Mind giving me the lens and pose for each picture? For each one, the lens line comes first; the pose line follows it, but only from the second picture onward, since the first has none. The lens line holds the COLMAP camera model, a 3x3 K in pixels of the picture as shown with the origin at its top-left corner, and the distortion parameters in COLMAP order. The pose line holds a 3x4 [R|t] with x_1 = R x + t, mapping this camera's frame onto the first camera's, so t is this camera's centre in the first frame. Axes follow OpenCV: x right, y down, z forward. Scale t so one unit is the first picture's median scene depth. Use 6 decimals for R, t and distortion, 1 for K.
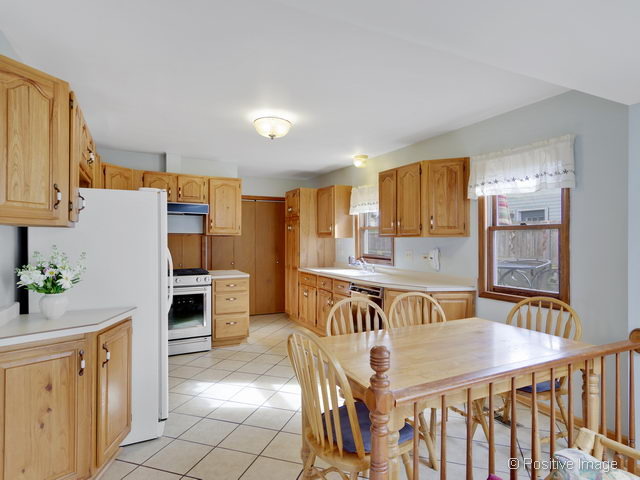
lens RADIAL K [[382.3, 0, 318.9], [0, 382.3, 239.3], [0, 0, 1]] dist [0.006184, 0.000683]
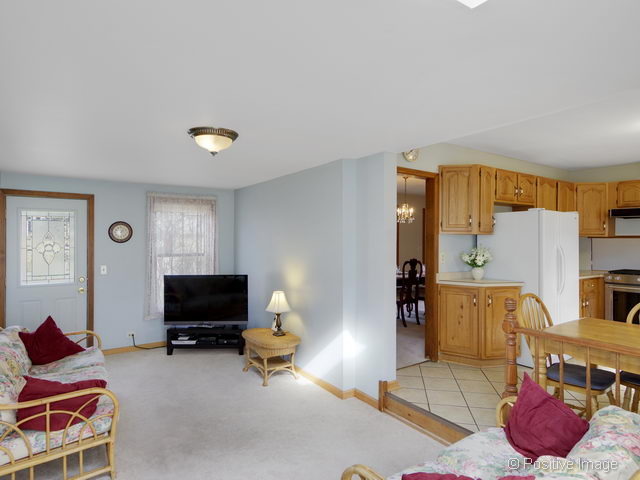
lens RADIAL K [[382.3, 0, 319.7], [0, 382.3, 240.4], [0, 0, 1]] dist [0.006184, 0.000683]
pose [[0.147271, -0.001163, -0.989095, 0.770134], [-0.003394, 0.999993, -0.001681, 0.001925], [0.989090, 0.003604, 0.147266, -0.083579]]
